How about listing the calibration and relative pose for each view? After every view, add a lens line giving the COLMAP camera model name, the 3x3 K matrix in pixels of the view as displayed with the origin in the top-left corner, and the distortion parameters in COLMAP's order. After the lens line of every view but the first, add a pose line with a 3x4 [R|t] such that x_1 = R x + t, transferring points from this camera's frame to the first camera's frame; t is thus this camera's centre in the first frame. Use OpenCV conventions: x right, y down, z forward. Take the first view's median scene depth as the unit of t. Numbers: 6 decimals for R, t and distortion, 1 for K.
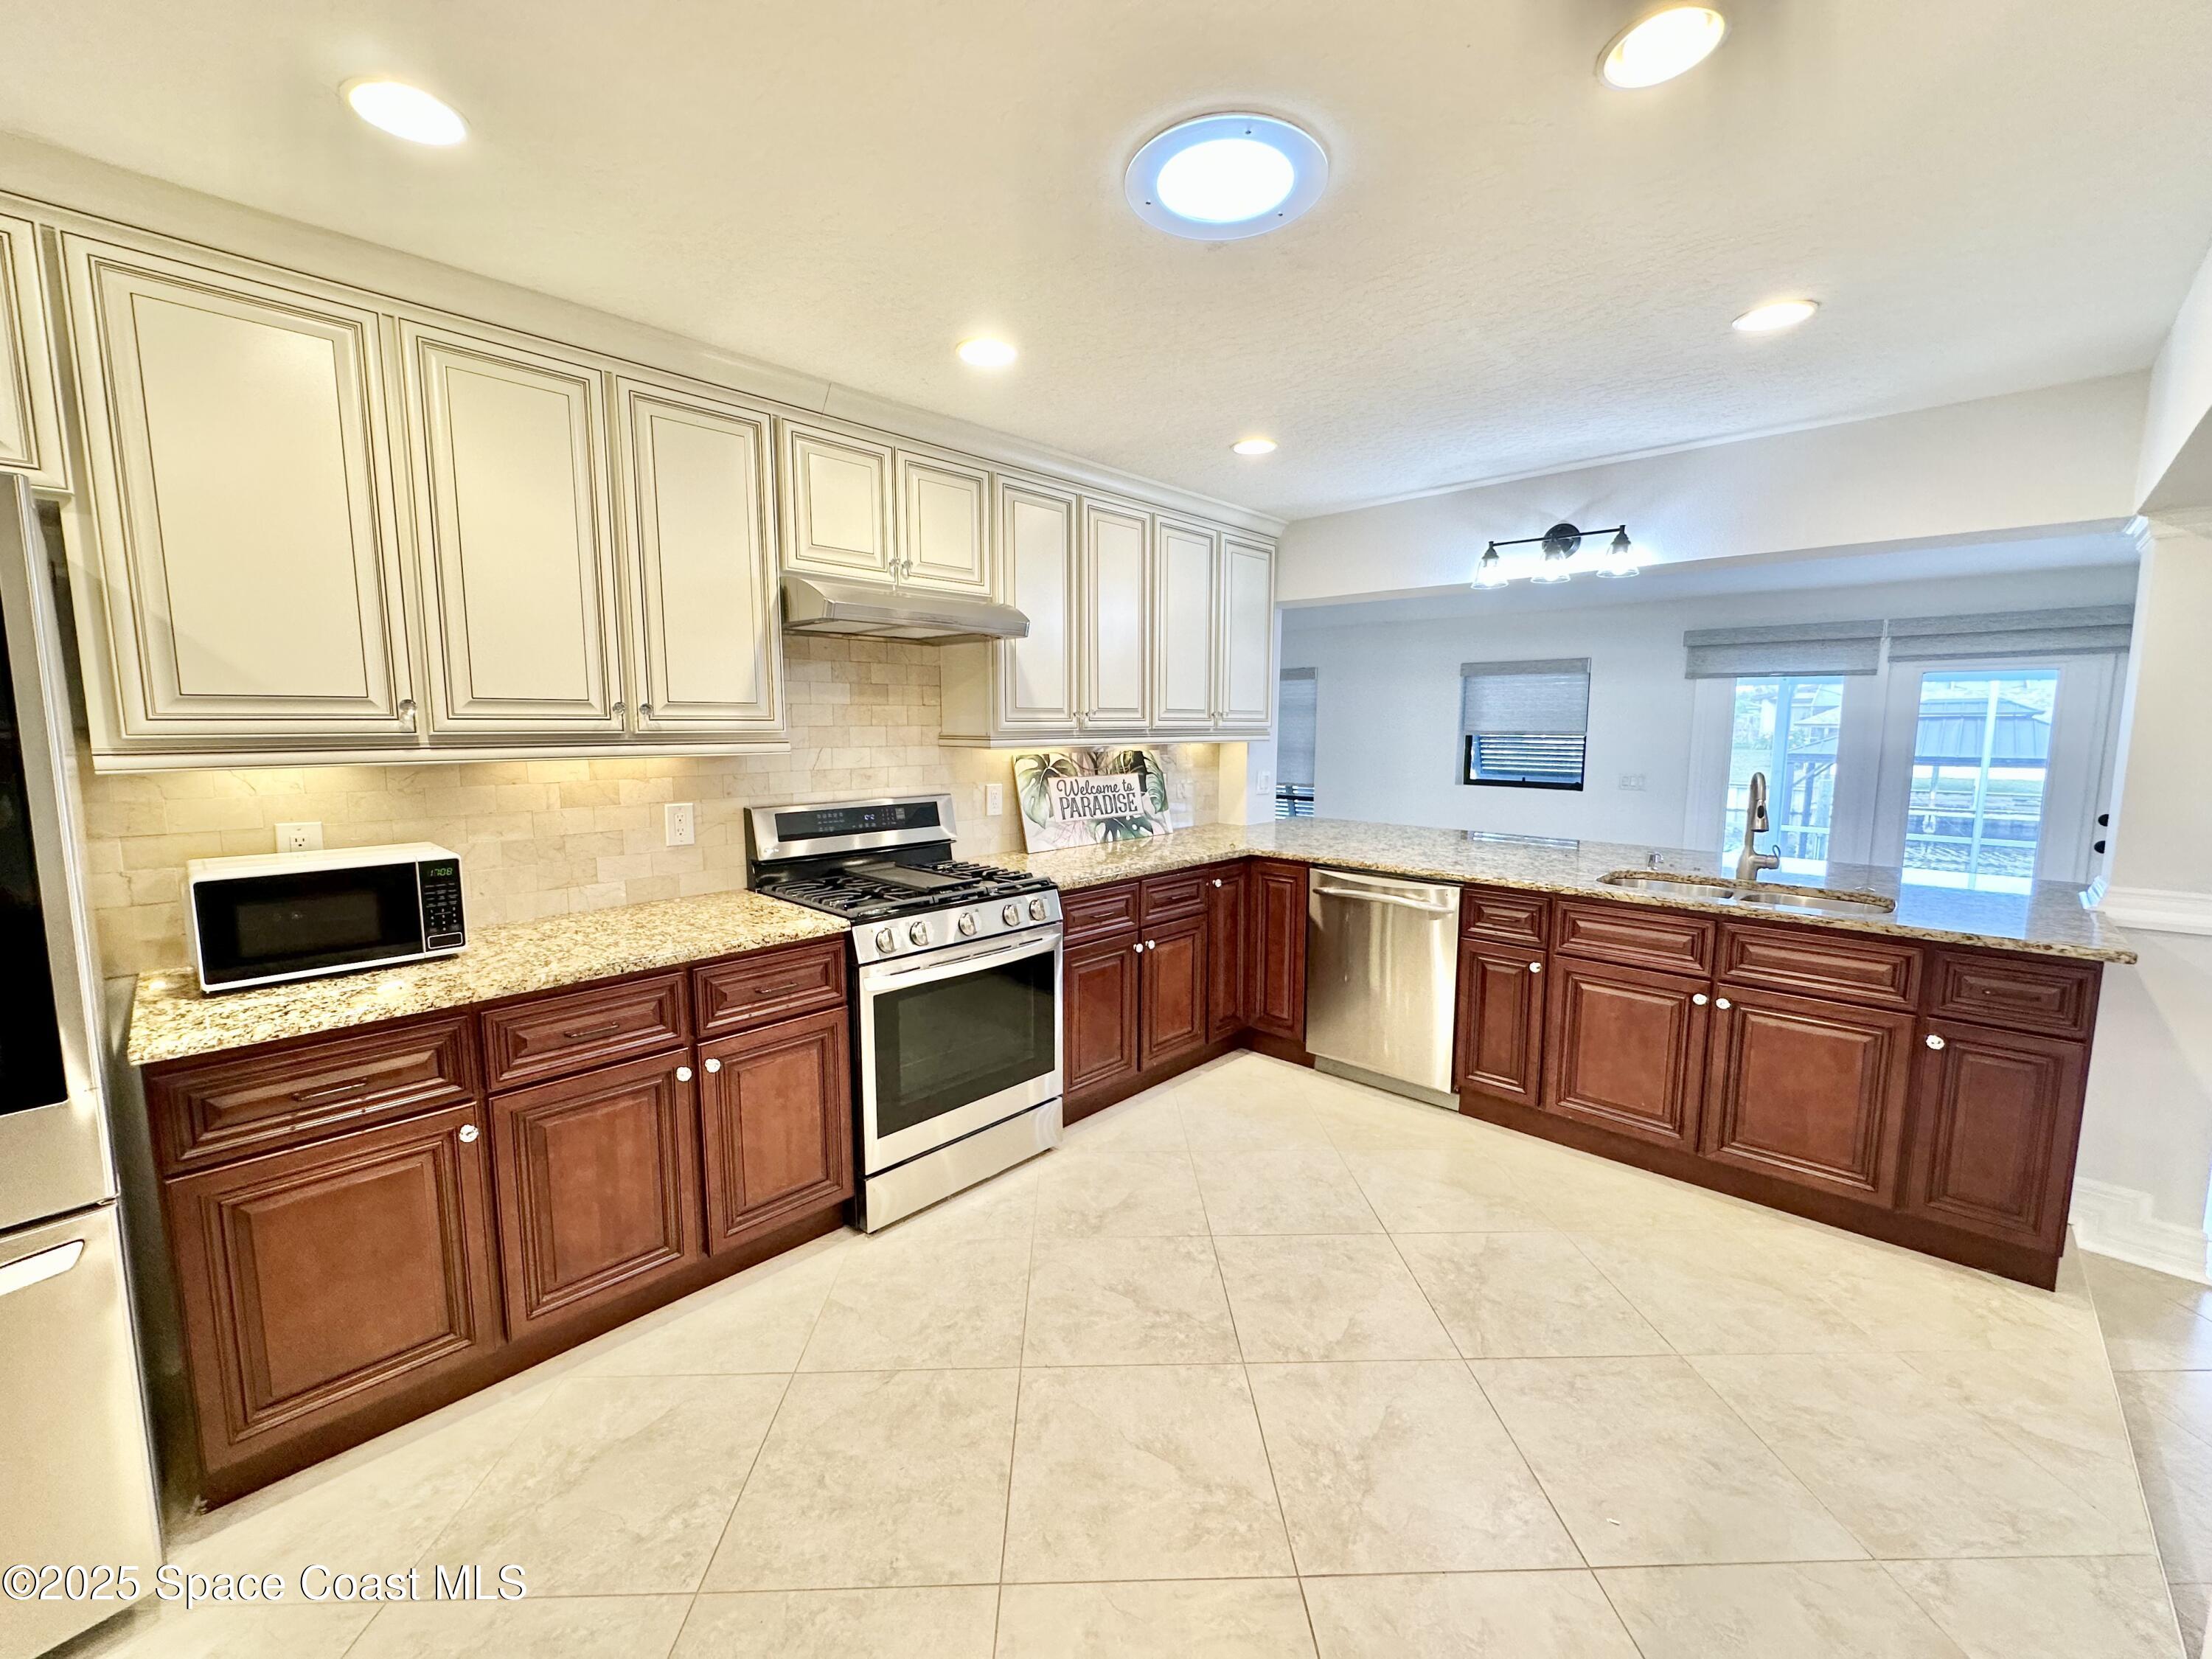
lens RADIAL K [[884.7, 0, 1106.2], [0, 884.7, 824.7], [0, 0, 1]] dist [-0.001490, 0.000482]
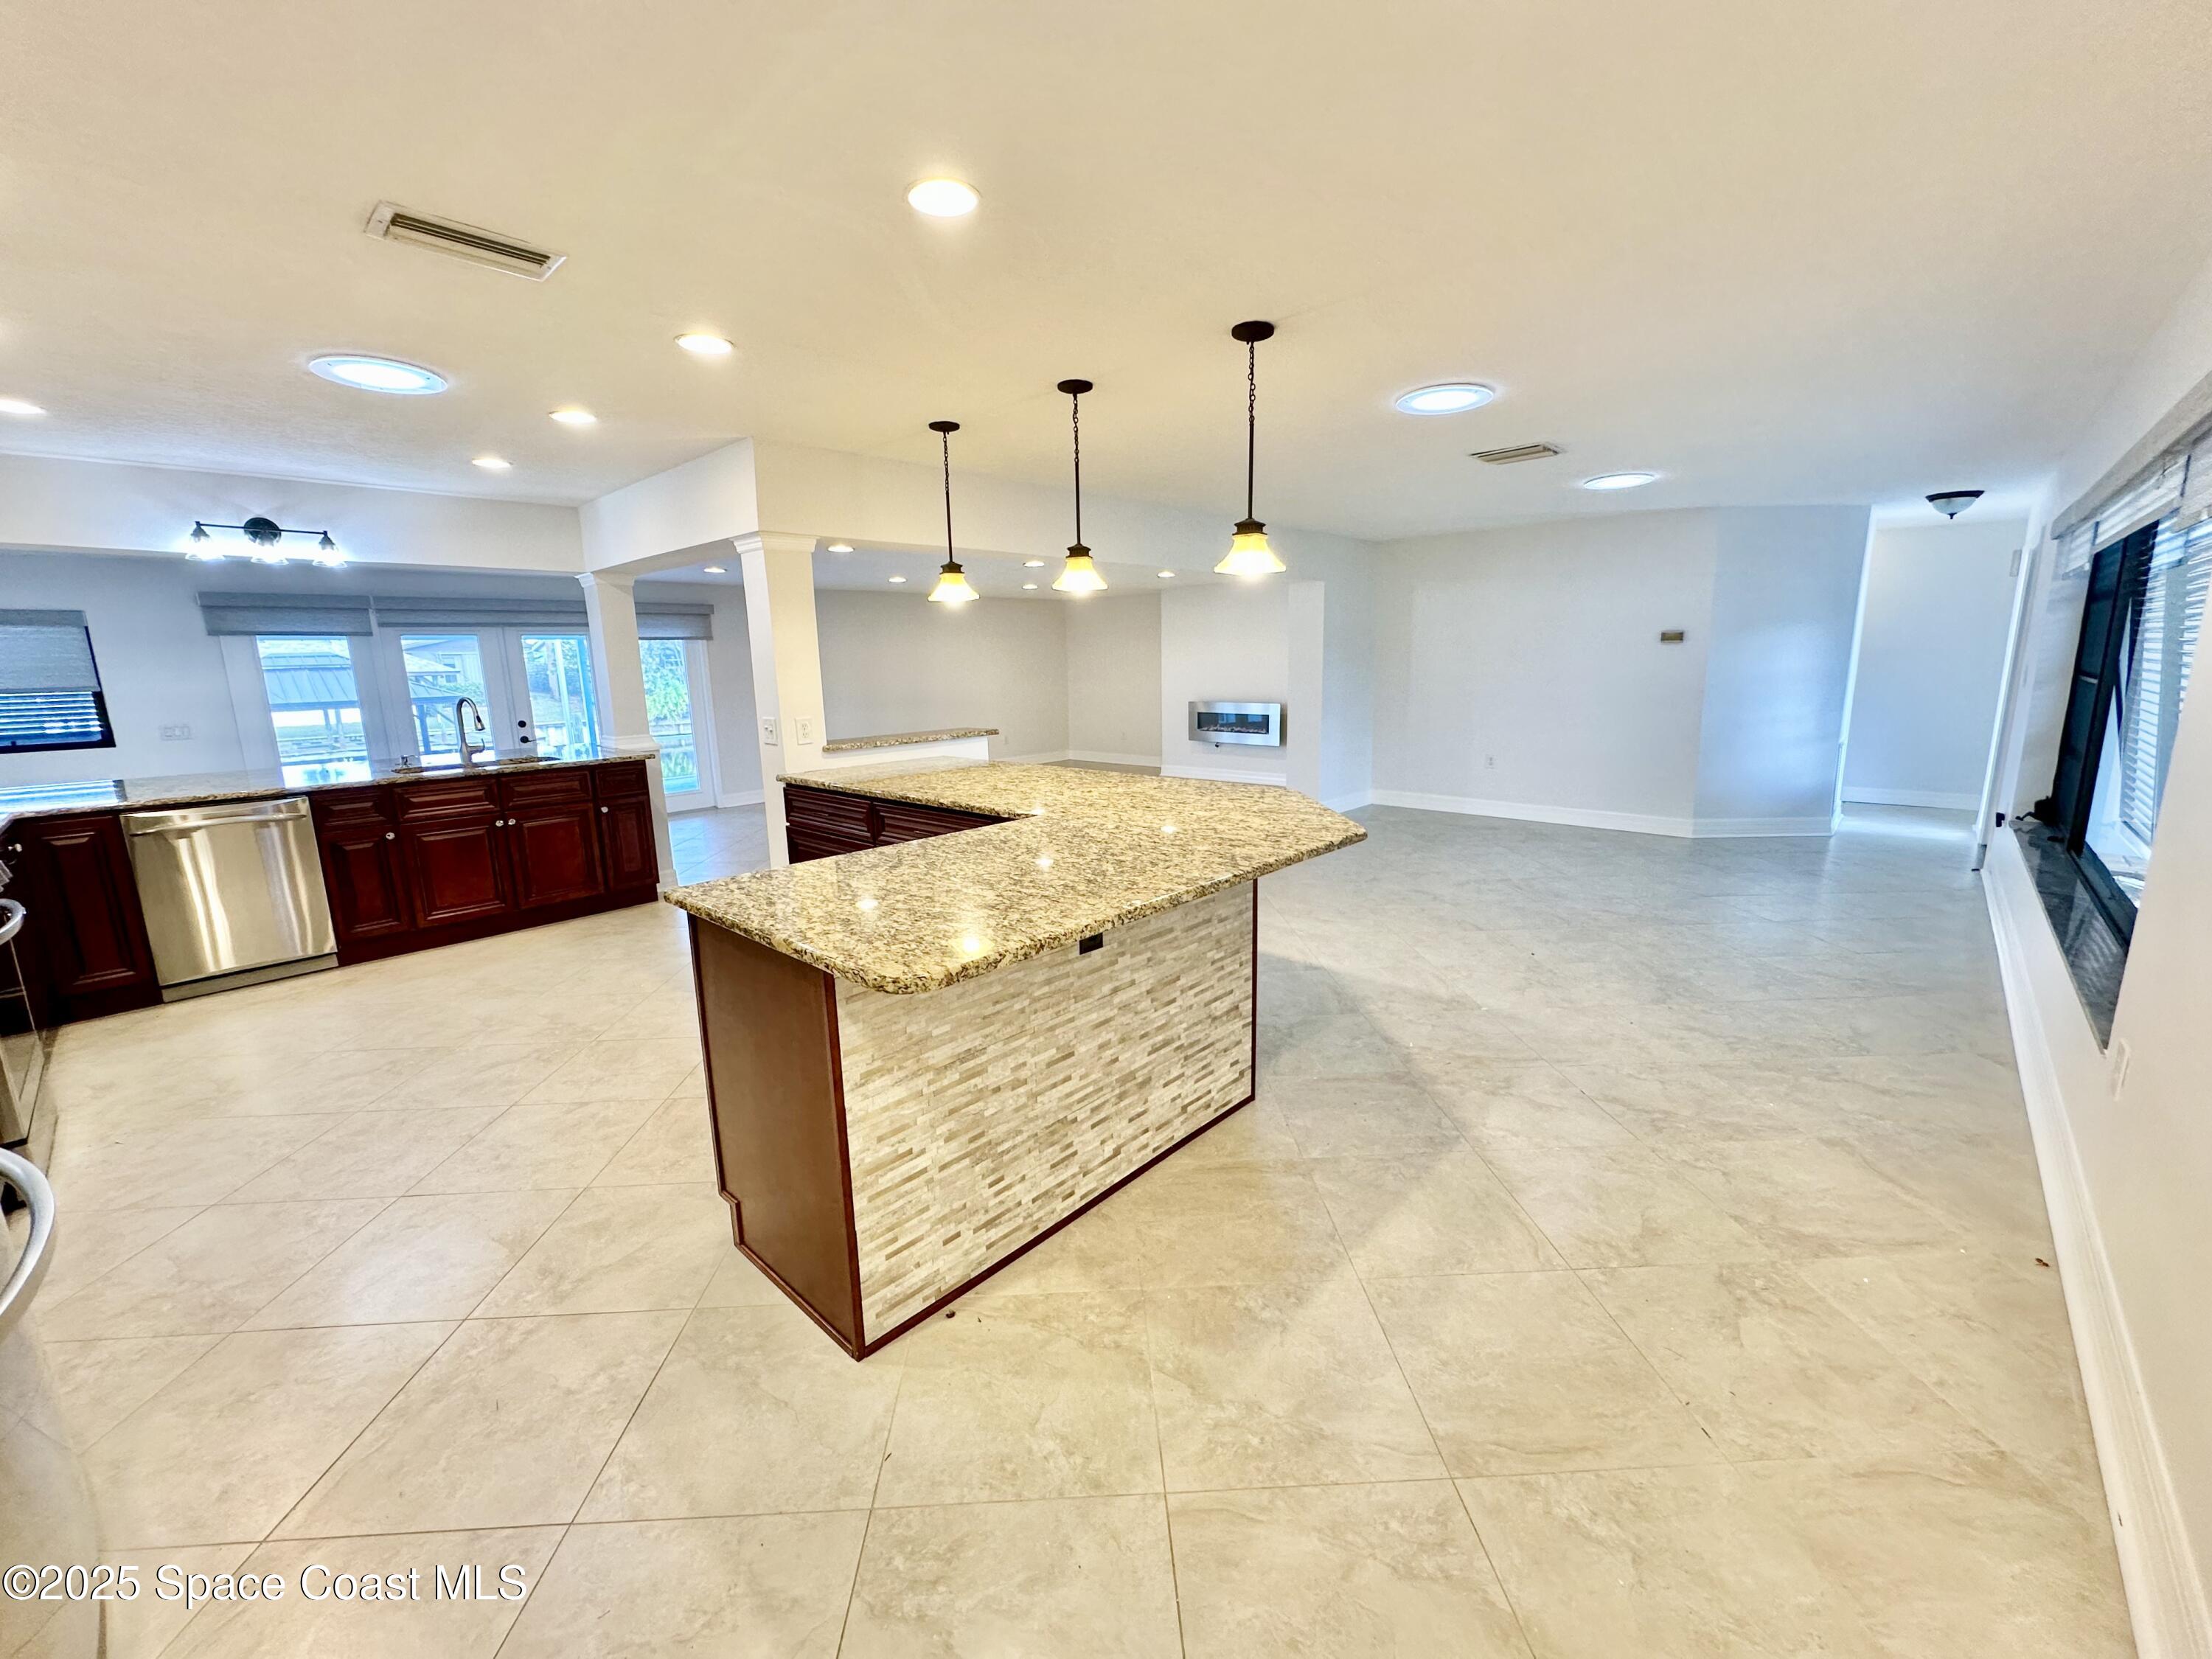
lens RADIAL K [[878.0, 0, 1112.4], [0, 878.0, 820.9], [0, 0, 1]] dist [-0.003797, -0.000178]
pose [[-0.017227, -0.186025, 0.982394, -0.816048], [0.137029, 0.972830, 0.186617, 0.023809], [-0.990417, 0.137831, 0.008732, -0.183324]]
